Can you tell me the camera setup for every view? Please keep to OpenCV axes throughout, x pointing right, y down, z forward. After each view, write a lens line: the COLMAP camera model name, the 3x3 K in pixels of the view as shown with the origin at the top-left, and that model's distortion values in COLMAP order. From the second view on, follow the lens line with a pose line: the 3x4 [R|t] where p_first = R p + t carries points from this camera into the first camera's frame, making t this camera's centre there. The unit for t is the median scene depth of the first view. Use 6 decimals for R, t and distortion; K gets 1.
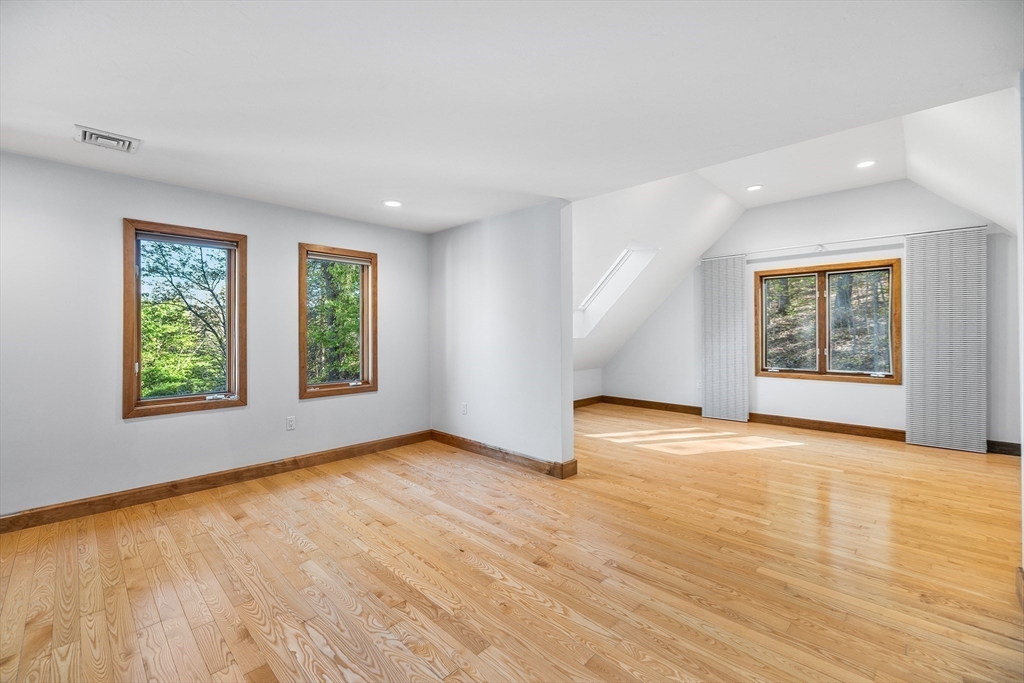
lens RADIAL K [[432.7, 0, 517.3], [0, 432.7, 336.6], [0, 0, 1]] dist [-0.002438, -0.000153]
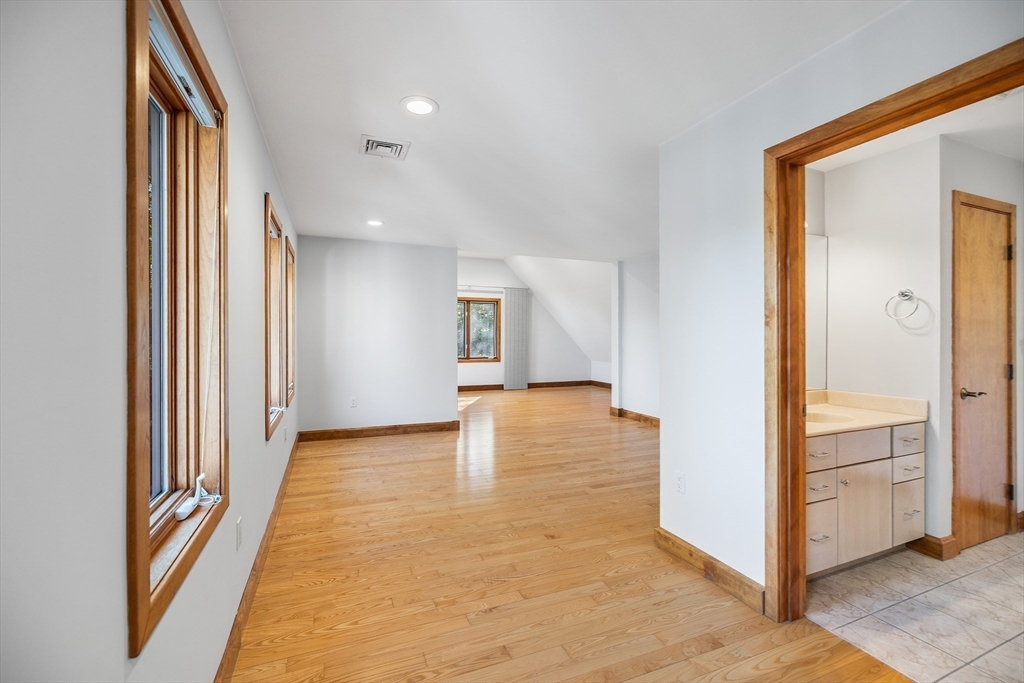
lens RADIAL K [[432.7, 0, 509.4], [0, 432.7, 336.5], [0, 0, 1]] dist [-0.002438, -0.000153]
pose [[0.399709, 0.000369, 0.916642, -1.219985], [0.000573, 1.000000, -0.000652, -0.005636], [-0.916642, 0.000786, 0.399708, 0.209565]]
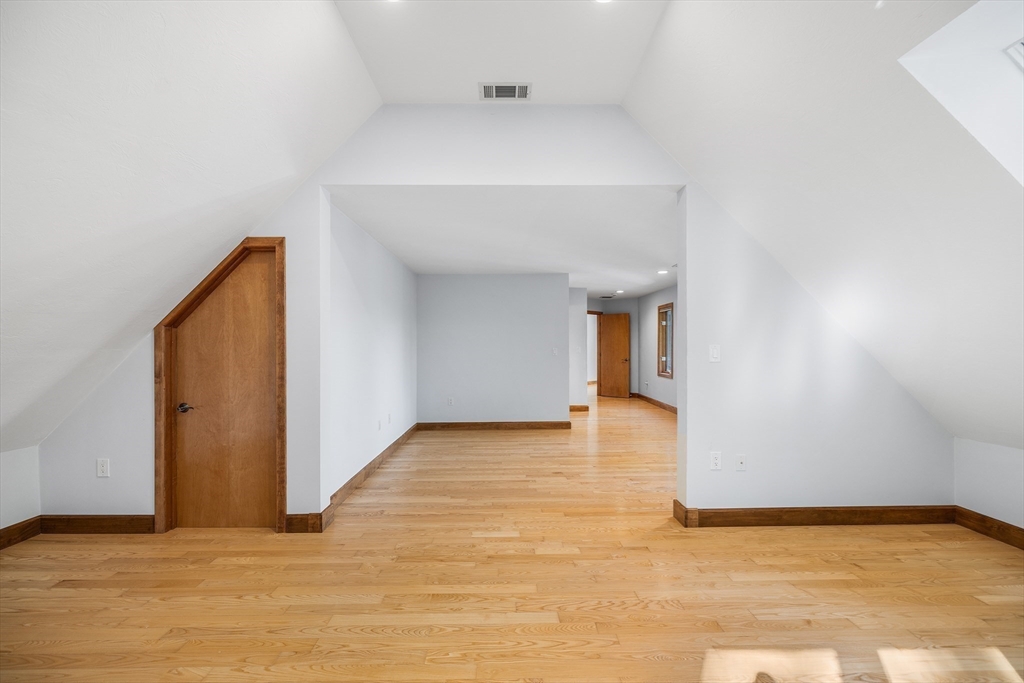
lens RADIAL K [[432.7, 0, 513.5], [0, 432.7, 345.1], [0, 0, 1]] dist [-0.002438, -0.000153]
pose [[-0.715379, 0.006535, -0.698706, 0.952858], [0.007064, 0.999973, 0.002121, -0.026548], [0.698701, -0.003419, -0.715406, 1.394288]]
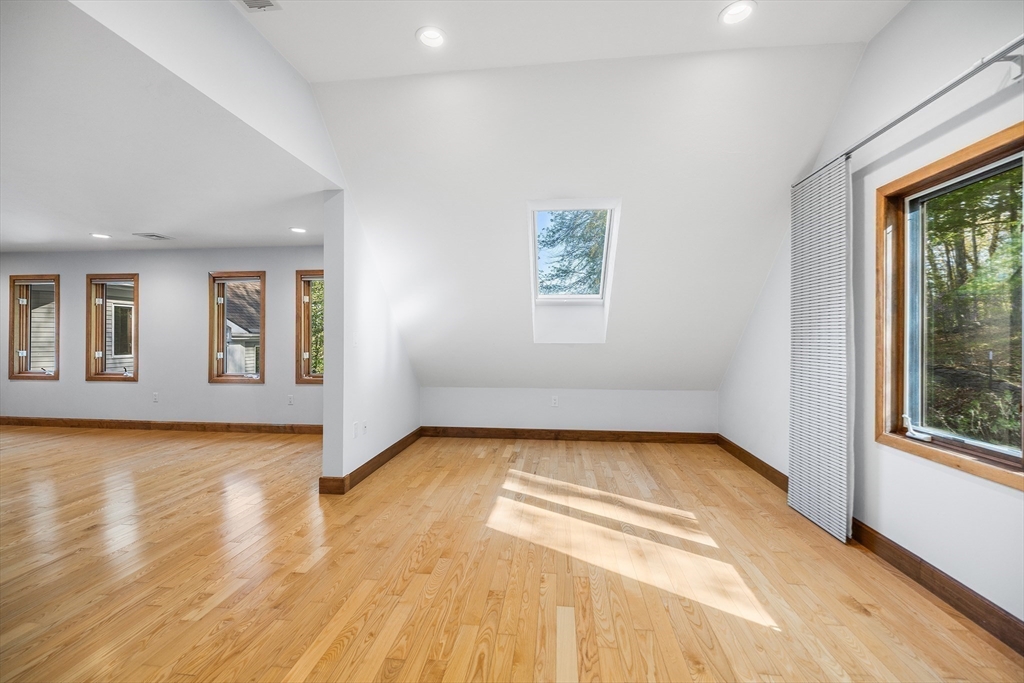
lens RADIAL K [[432.7, 0, 505.6], [0, 432.7, 339.2], [0, 0, 1]] dist [-0.002438, -0.000153]
pose [[0.597092, 0.011146, -0.802095, 1.090451], [-0.001110, 0.999914, 0.013069, -0.019123], [0.802172, -0.006913, 0.597053, 0.758052]]
